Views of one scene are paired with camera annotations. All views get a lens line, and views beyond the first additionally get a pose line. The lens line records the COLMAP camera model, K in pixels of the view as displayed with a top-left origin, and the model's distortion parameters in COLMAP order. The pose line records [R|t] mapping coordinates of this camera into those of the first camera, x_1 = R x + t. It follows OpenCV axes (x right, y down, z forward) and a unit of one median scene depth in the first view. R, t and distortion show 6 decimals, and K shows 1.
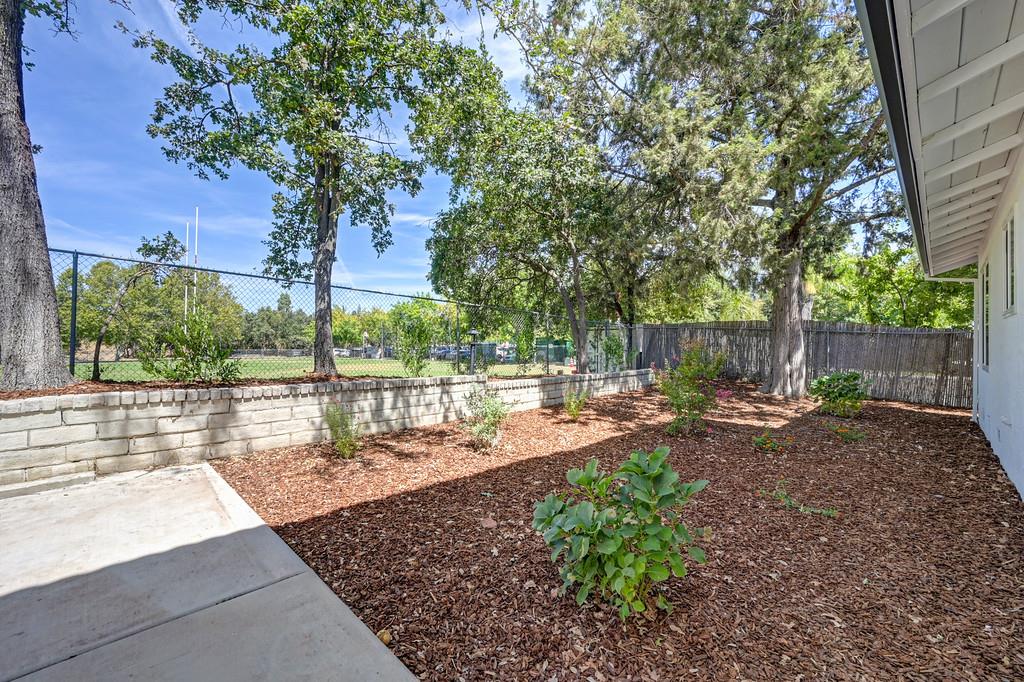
lens RADIAL K [[407.0, 0, 518.2], [0, 407.0, 341.9], [0, 0, 1]] dist [0.000747, 0.000202]
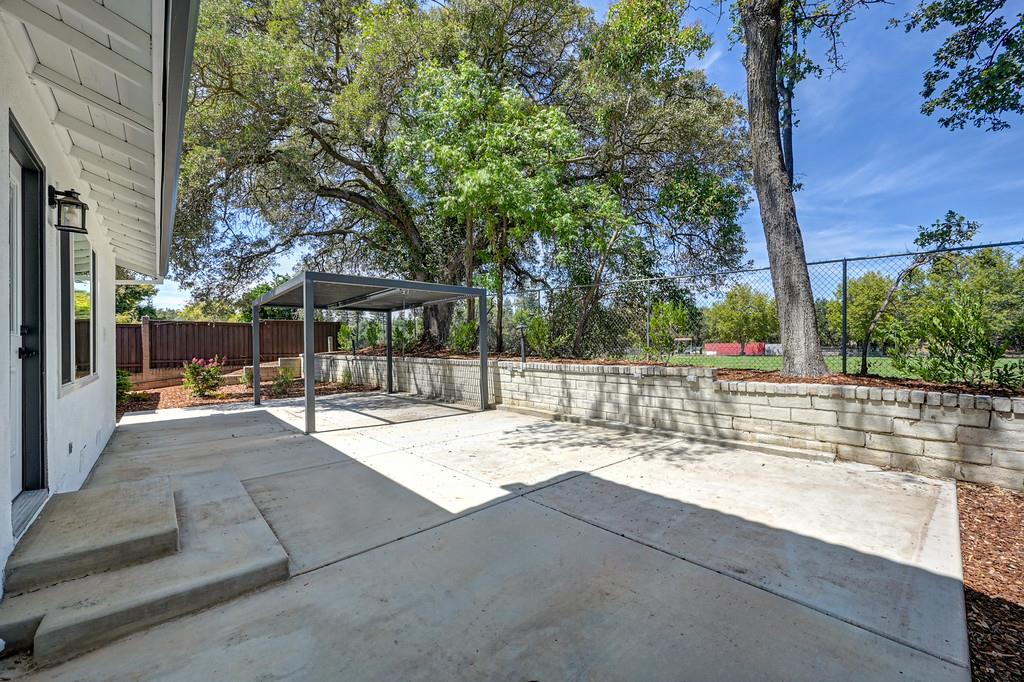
lens RADIAL K [[407.0, 0, 506.4], [0, 407.0, 342.7], [0, 0, 1]] dist [0.000747, 0.000202]
pose [[-0.059140, -0.005901, -0.998232, 0.108999], [0.019266, 0.999790, -0.007052, 0.000422], [0.998064, -0.019649, -0.059014, 0.135140]]
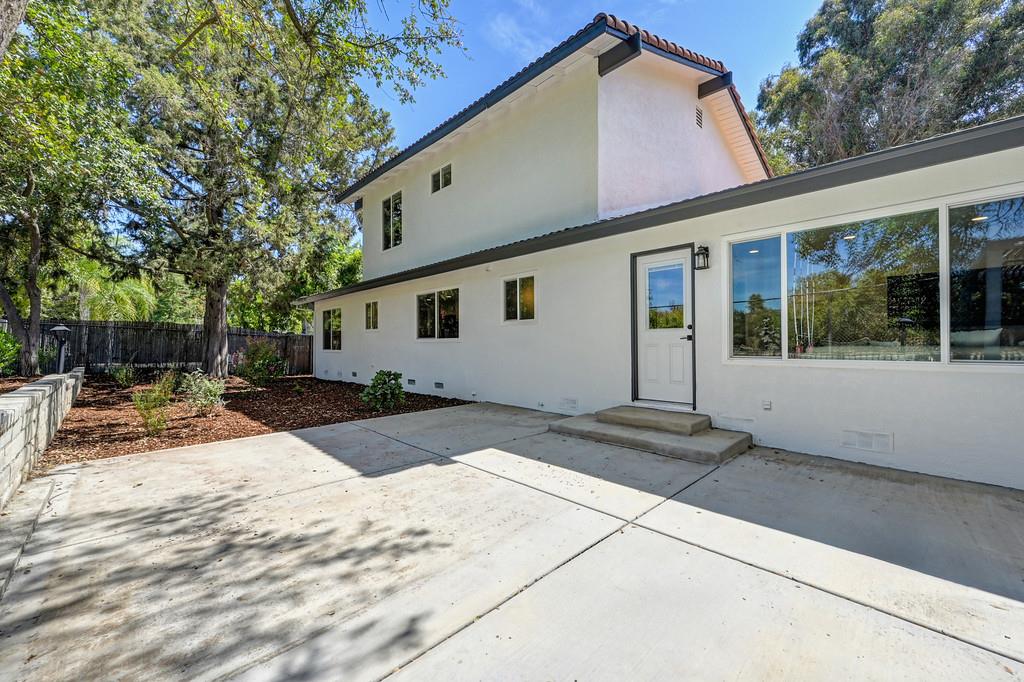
lens RADIAL K [[407.0, 0, 511.6], [0, 407.0, 338.8], [0, 0, 1]] dist [0.000747, 0.000202]
pose [[-0.008359, 0.004785, 0.999954, -1.593509], [0.001214, 0.999988, -0.004775, 0.007550], [-0.999964, 0.001174, -0.008365, -0.040720]]
